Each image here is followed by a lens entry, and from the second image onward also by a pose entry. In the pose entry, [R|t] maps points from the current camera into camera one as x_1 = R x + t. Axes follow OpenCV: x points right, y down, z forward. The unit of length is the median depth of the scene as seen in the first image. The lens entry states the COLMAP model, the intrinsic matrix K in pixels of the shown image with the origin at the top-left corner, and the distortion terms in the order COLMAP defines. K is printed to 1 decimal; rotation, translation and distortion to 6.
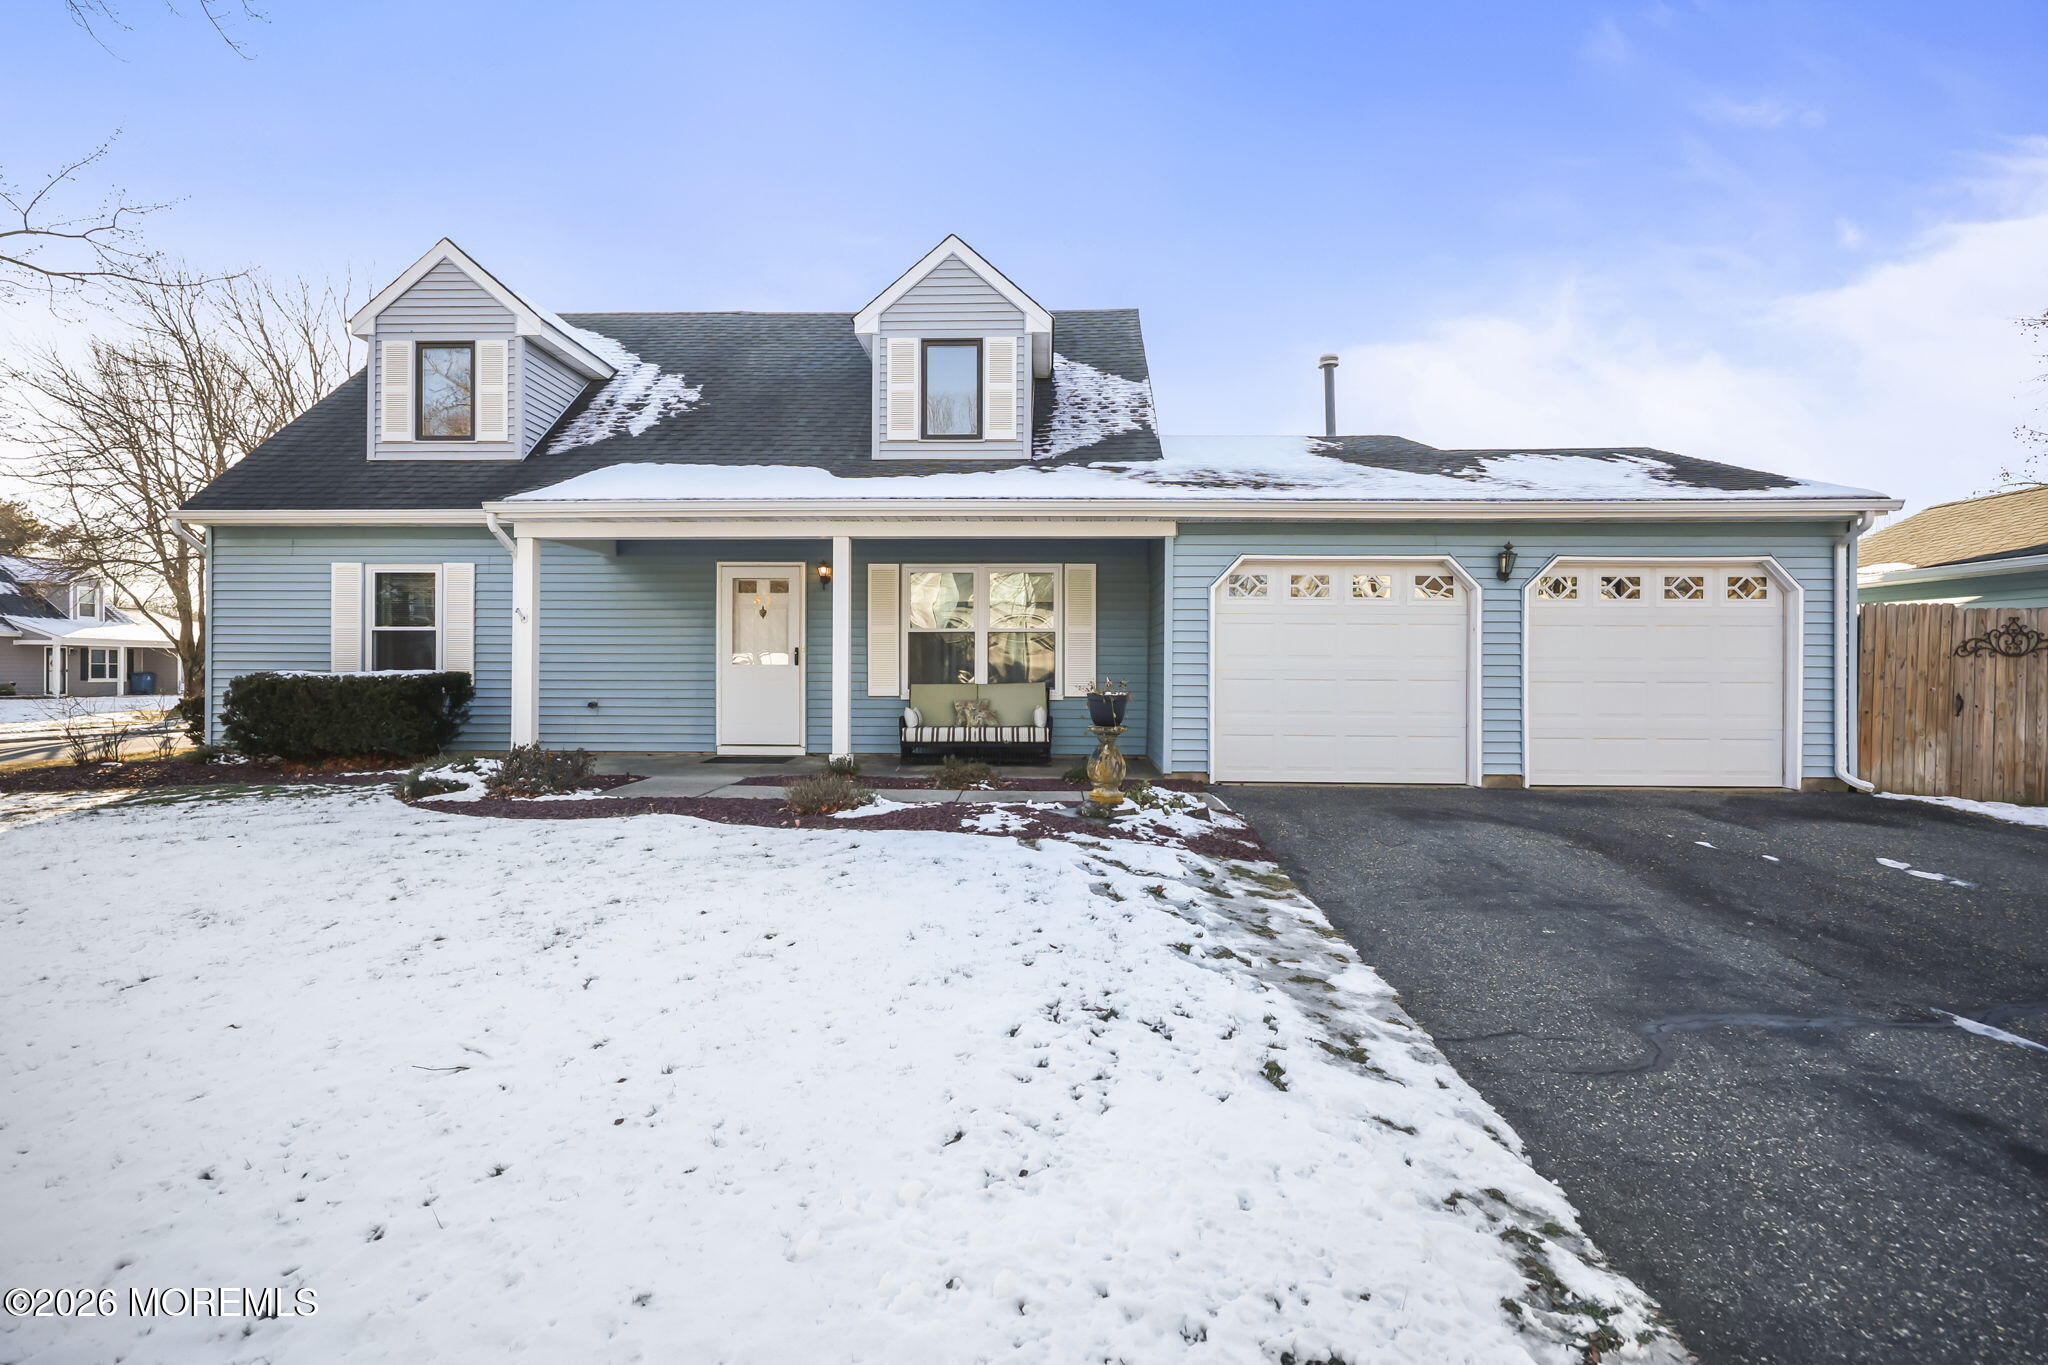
lens RADIAL K [[849.4, 0, 1023.6], [0, 849.4, 672.1], [0, 0, 1]] dist [-0.001571, -0.000120]
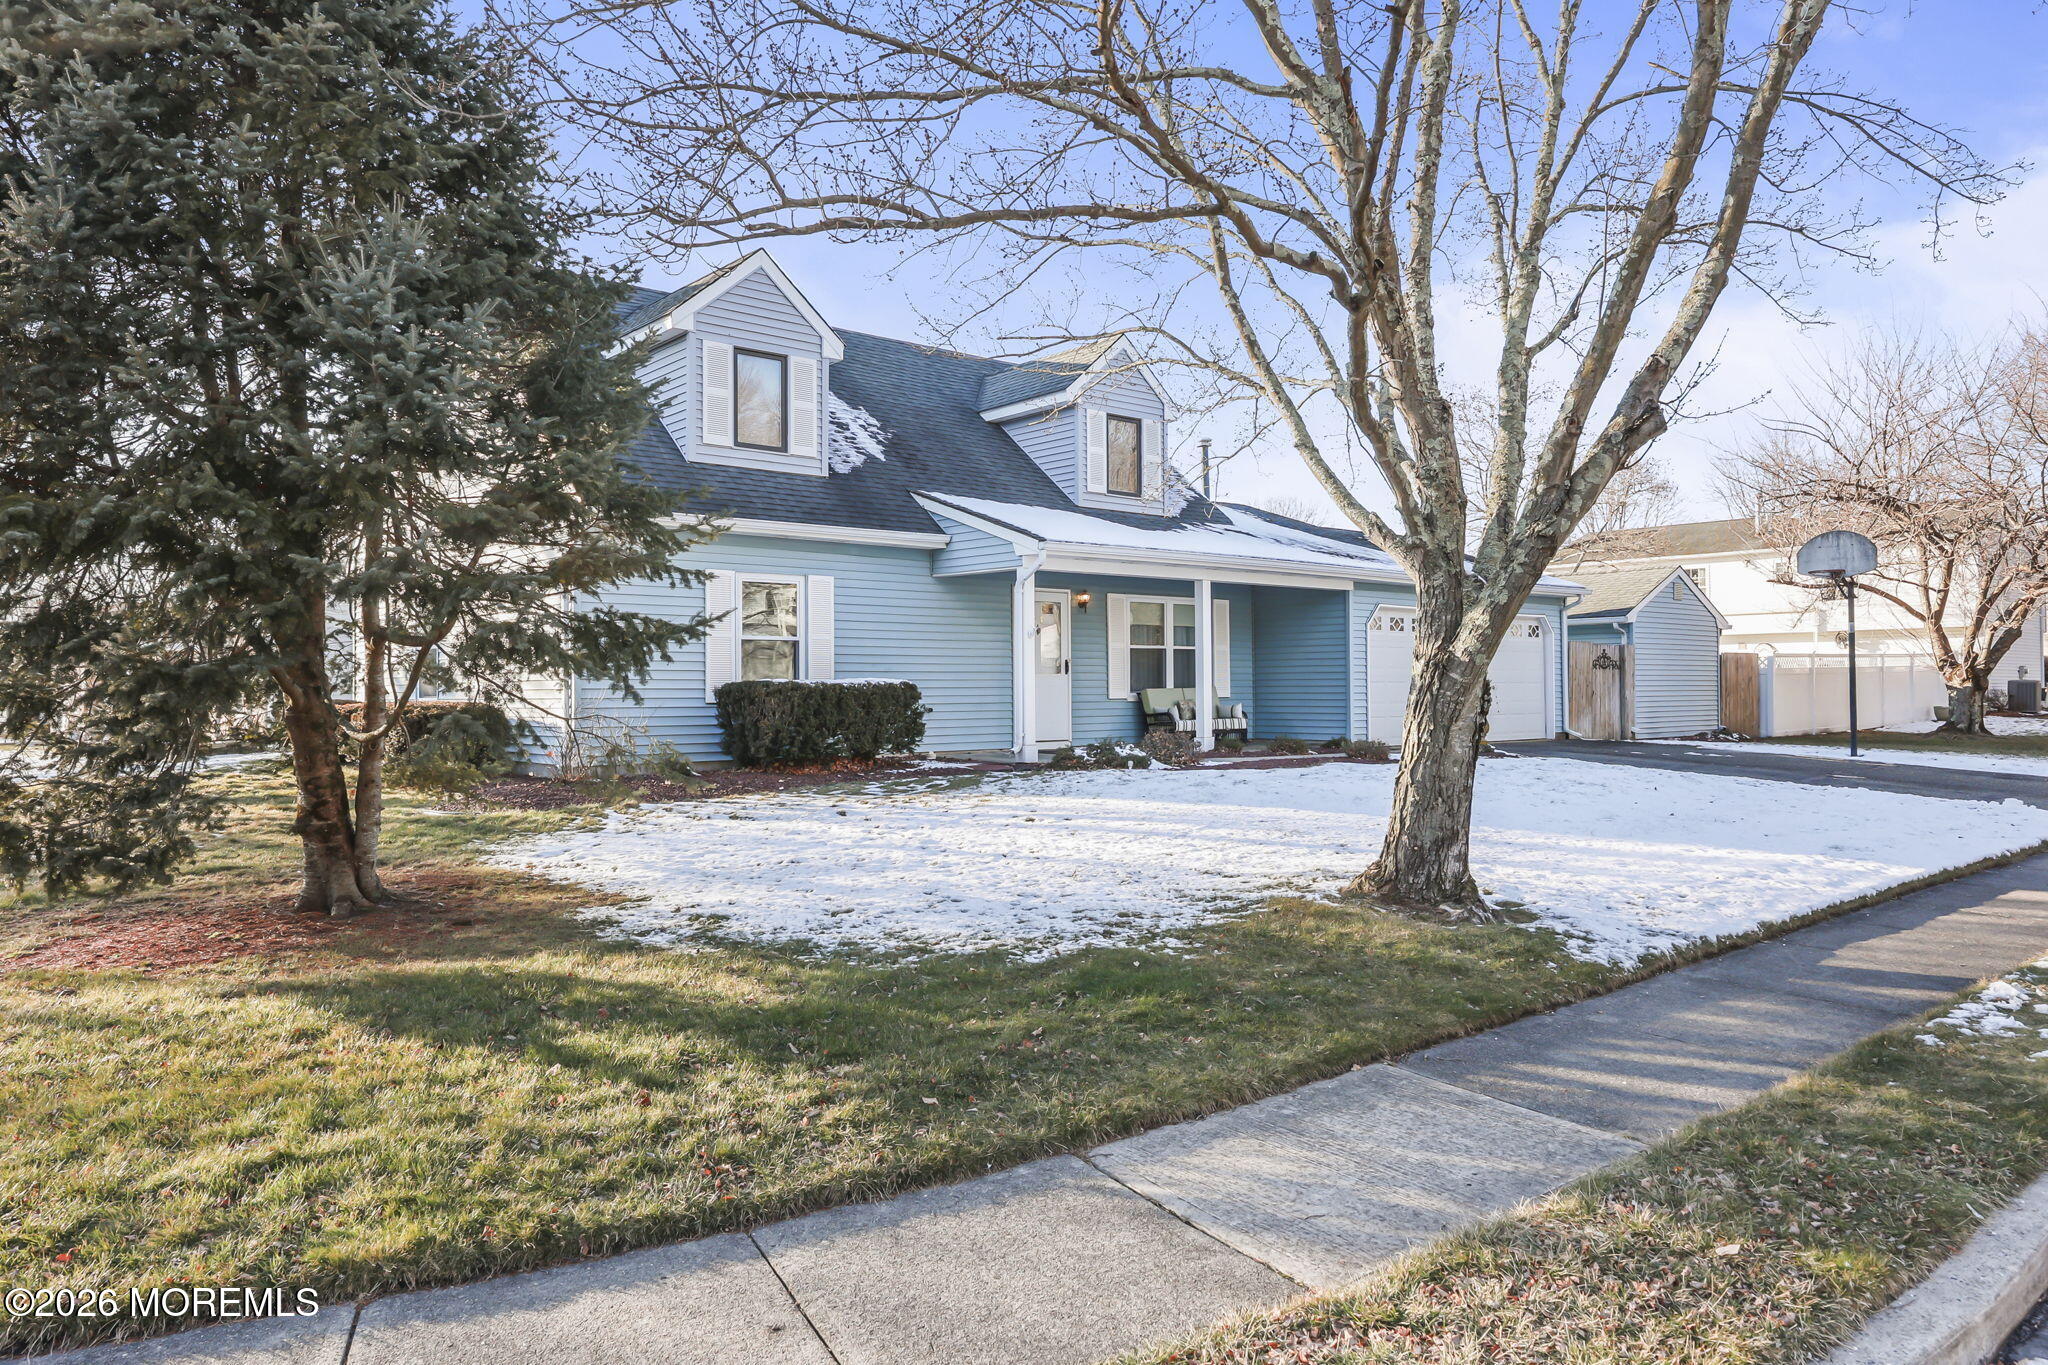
lens RADIAL K [[824.2, 0, 1028.8], [0, 824.2, 677.9], [0, 0, 1]] dist [-0.001571, -0.000202]
pose [[0.865304, -0.002634, 0.501241, -0.916865], [0.005276, 0.999979, -0.003853, 0.002398], [-0.501220, 0.005979, 0.865299, -0.000358]]
